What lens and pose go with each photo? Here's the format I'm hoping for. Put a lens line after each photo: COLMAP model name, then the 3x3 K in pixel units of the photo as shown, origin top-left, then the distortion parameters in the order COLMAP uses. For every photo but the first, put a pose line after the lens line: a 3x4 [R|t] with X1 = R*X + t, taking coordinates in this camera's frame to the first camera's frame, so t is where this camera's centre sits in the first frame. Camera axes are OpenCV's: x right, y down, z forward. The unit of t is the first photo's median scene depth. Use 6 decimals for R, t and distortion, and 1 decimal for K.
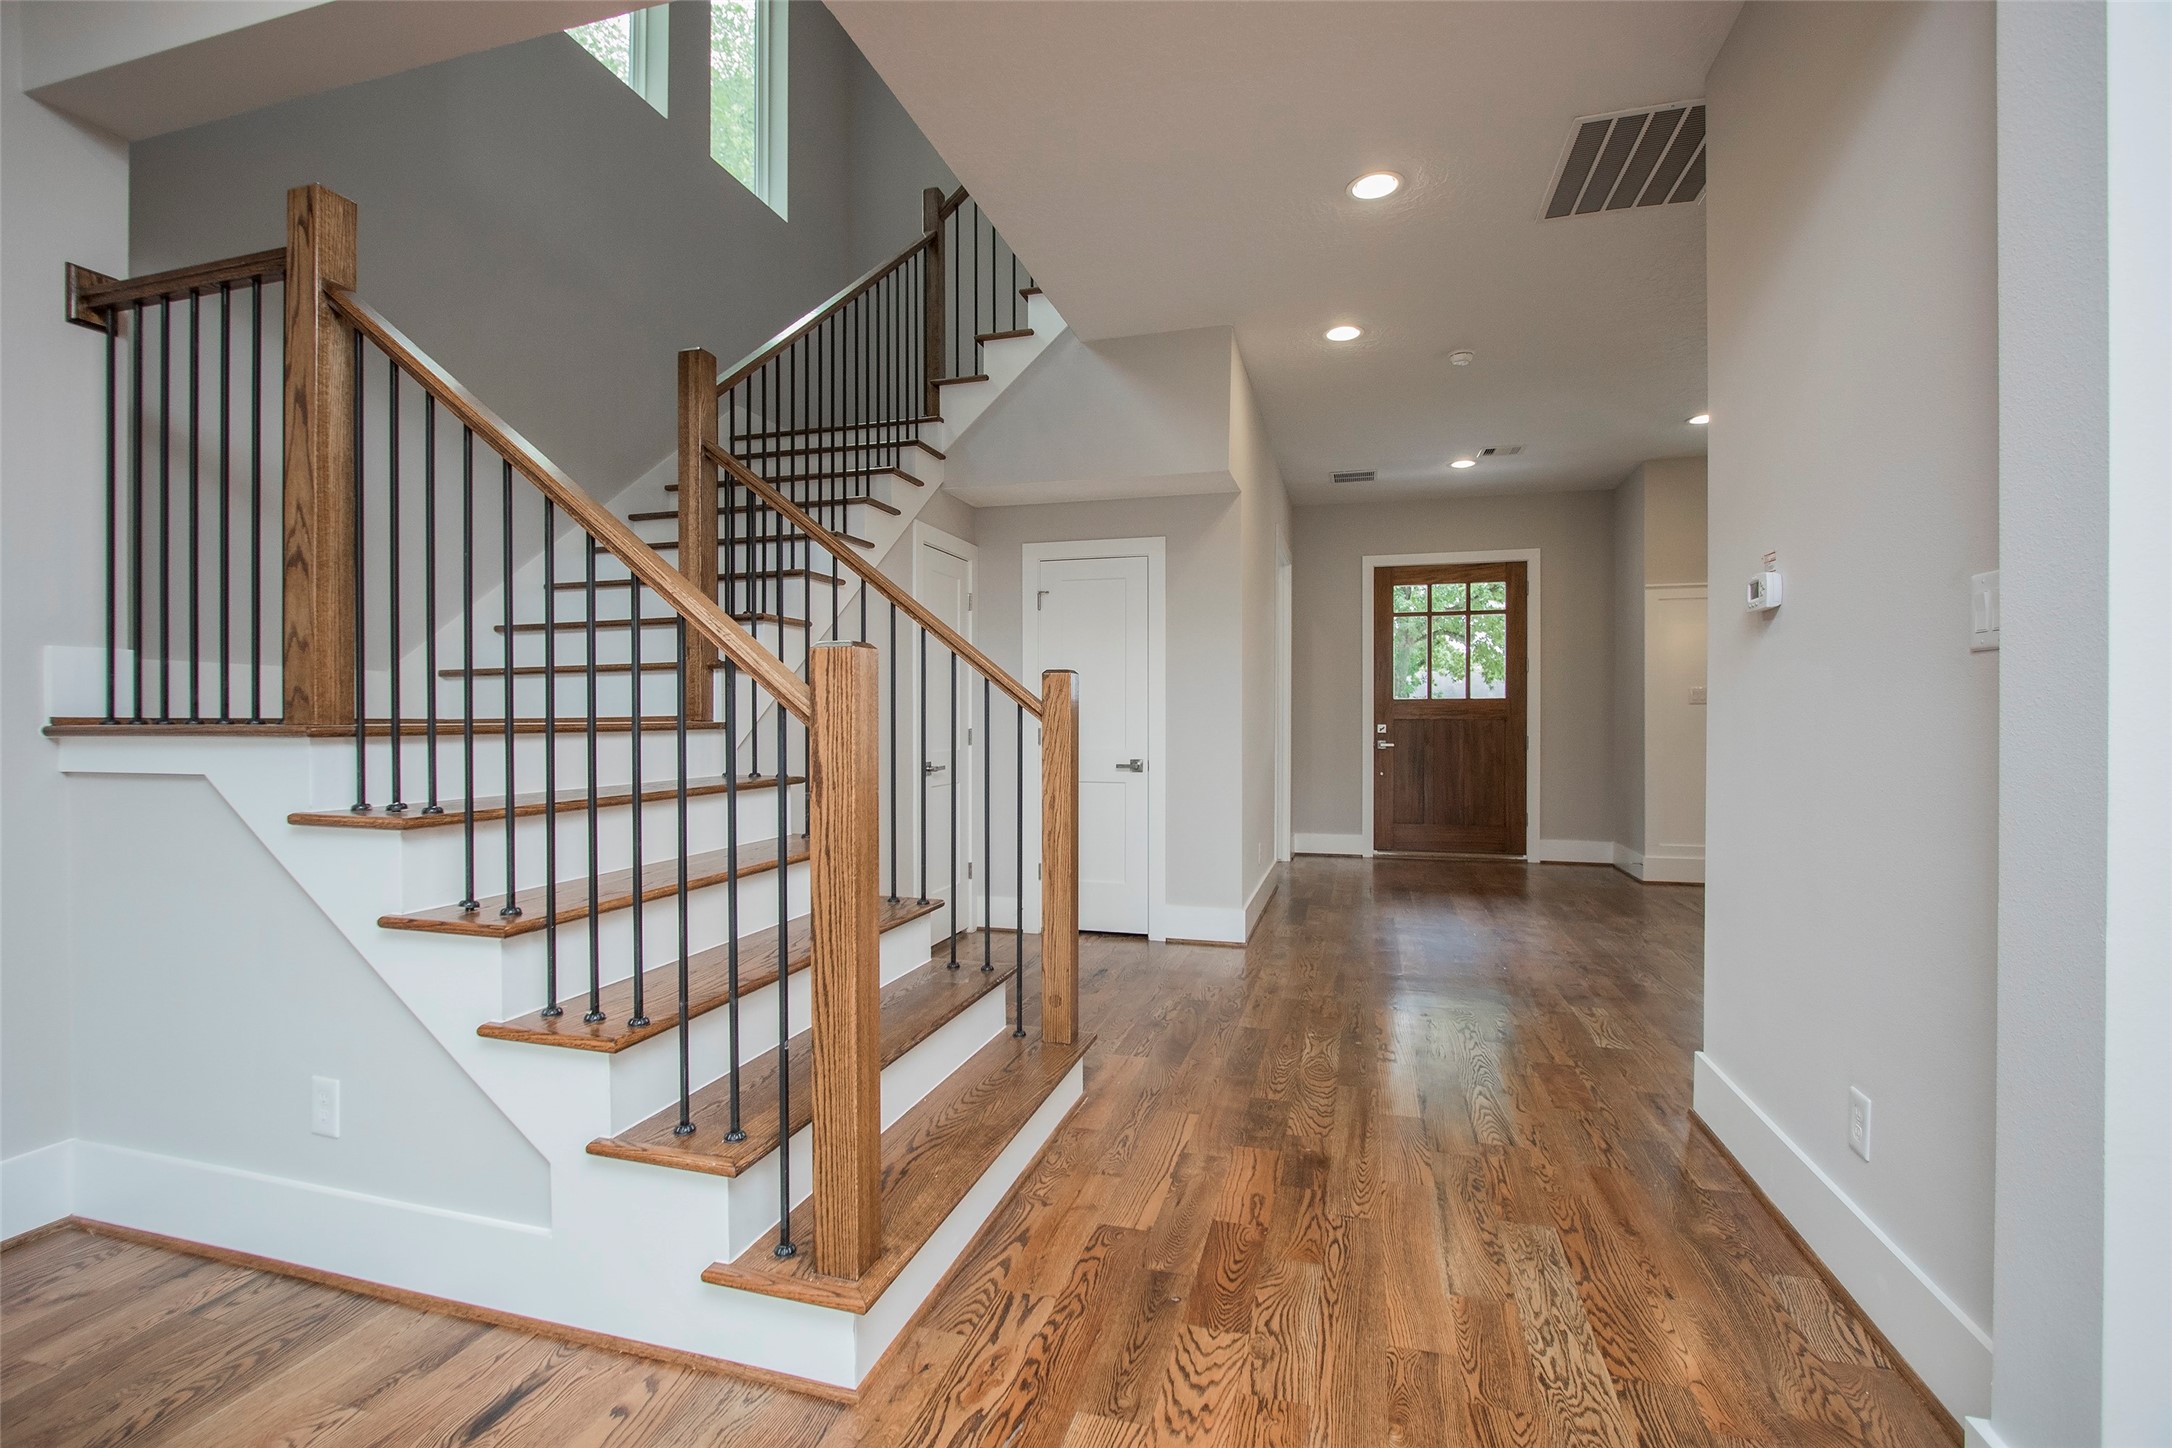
lens RADIAL K [[1024.8, 0, 1077.8], [0, 1024.8, 729.1], [0, 0, 1]] dist [-0.021118, 0.000095]
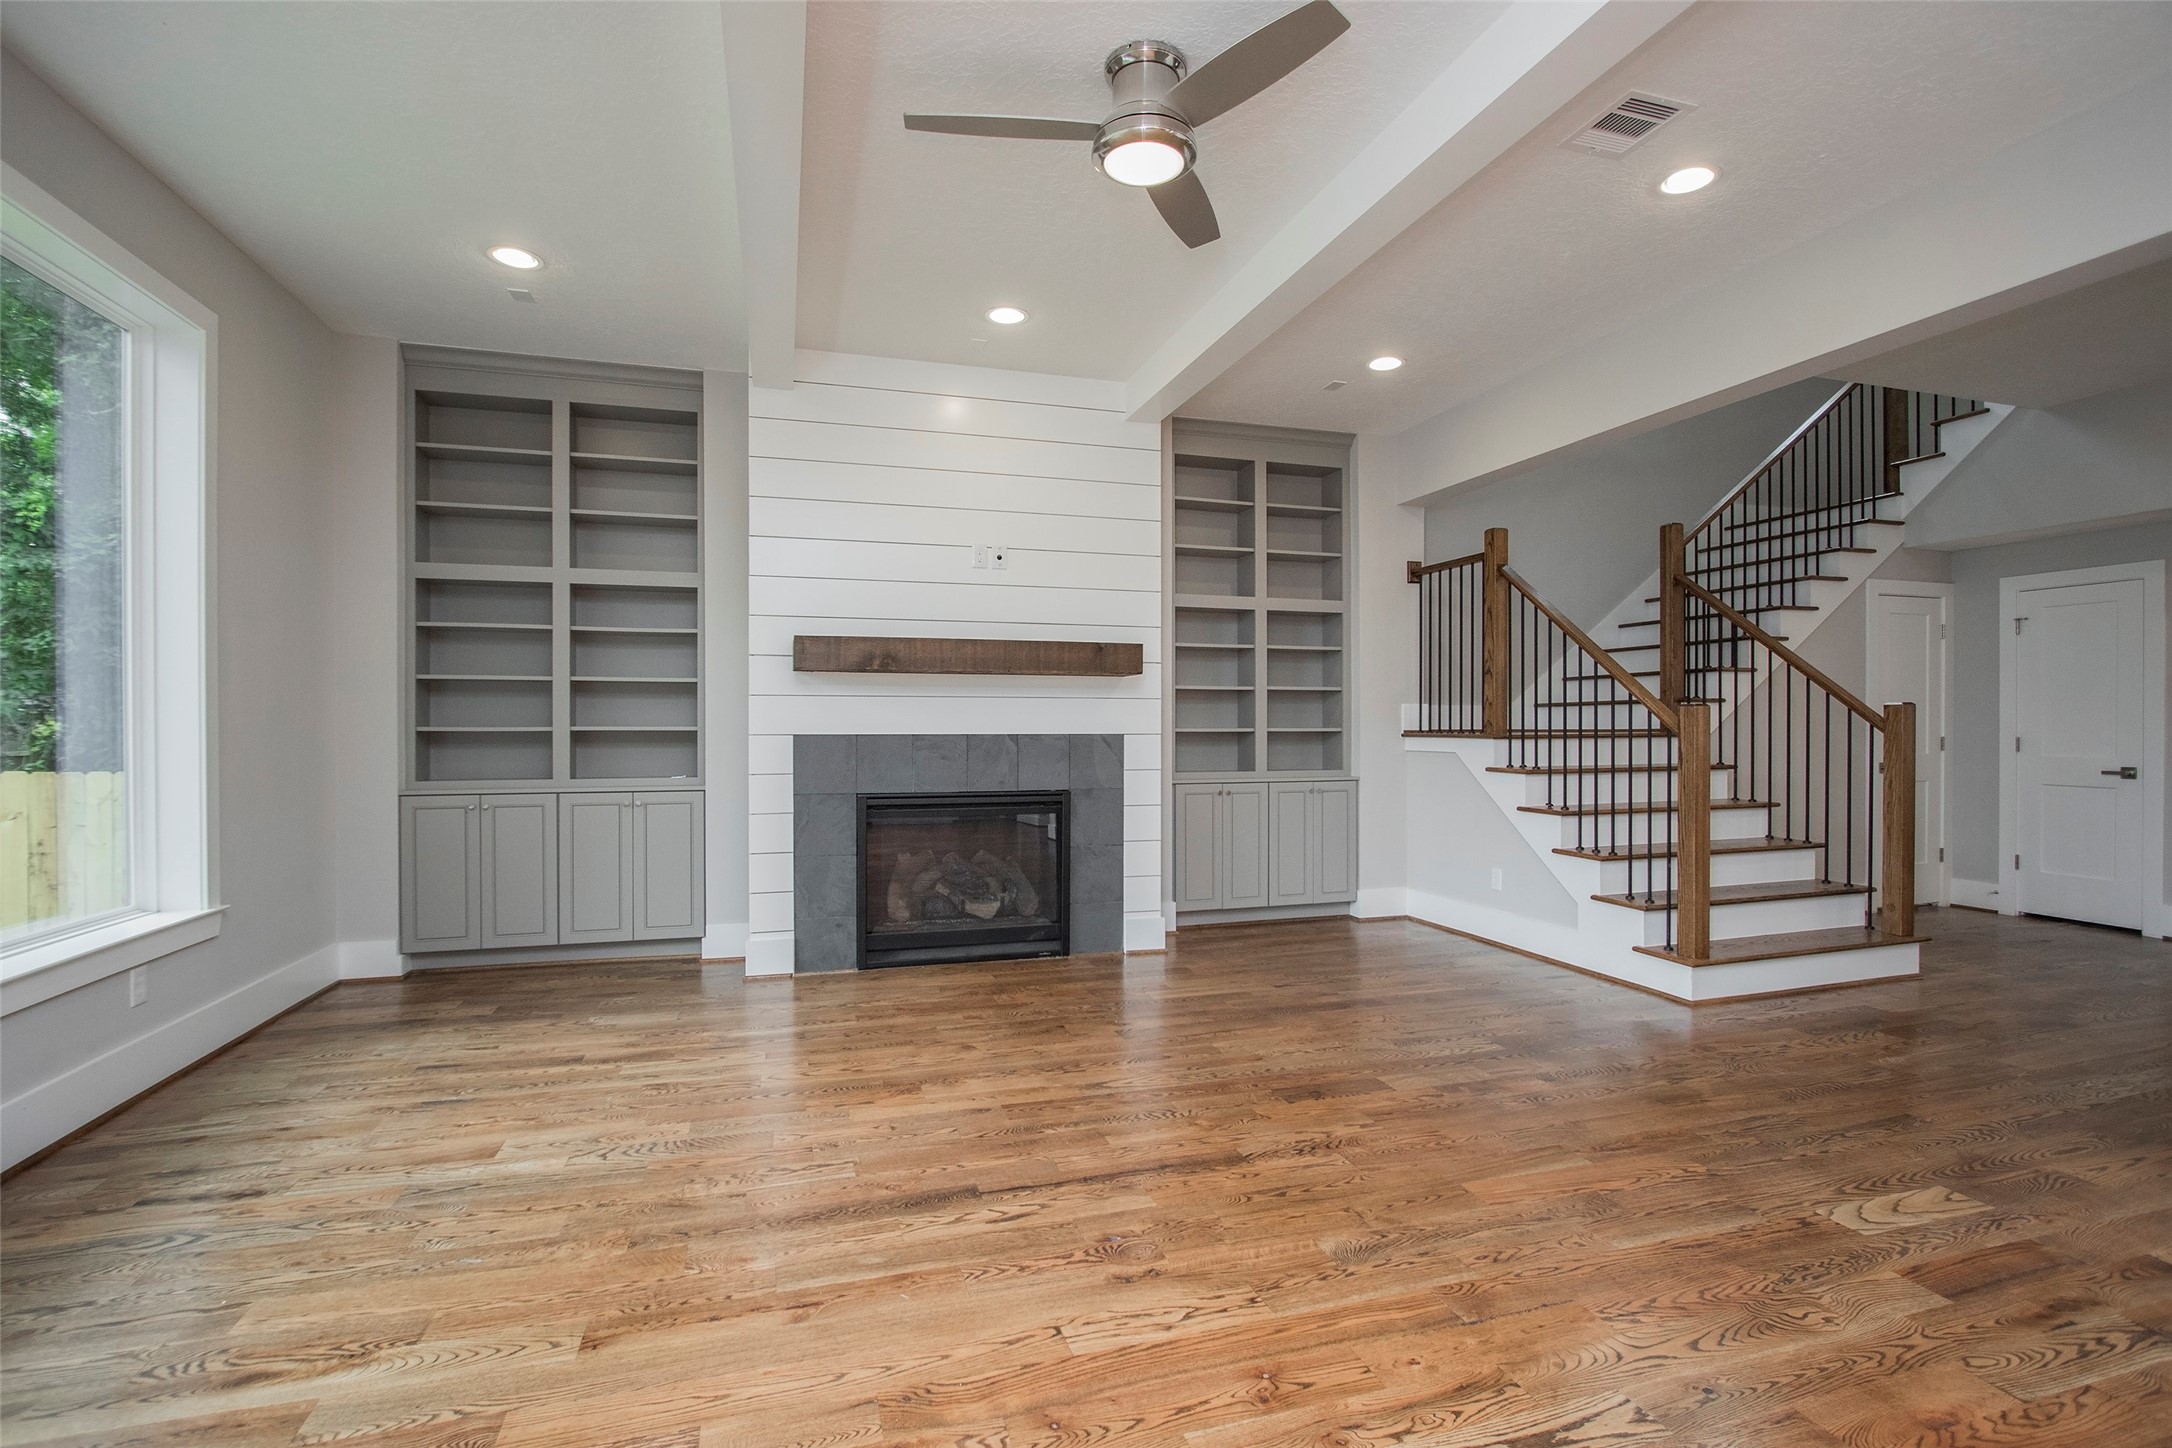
lens RADIAL K [[973.3, 0, 1077.8], [0, 973.3, 703.4], [0, 0, 1]] dist [-0.027439, -0.000164]
pose [[0.539203, -0.007707, -0.842140, 0.720886], [-0.009278, 0.999843, -0.015090, -0.030425], [0.842125, 0.015950, 0.539047, -1.168781]]
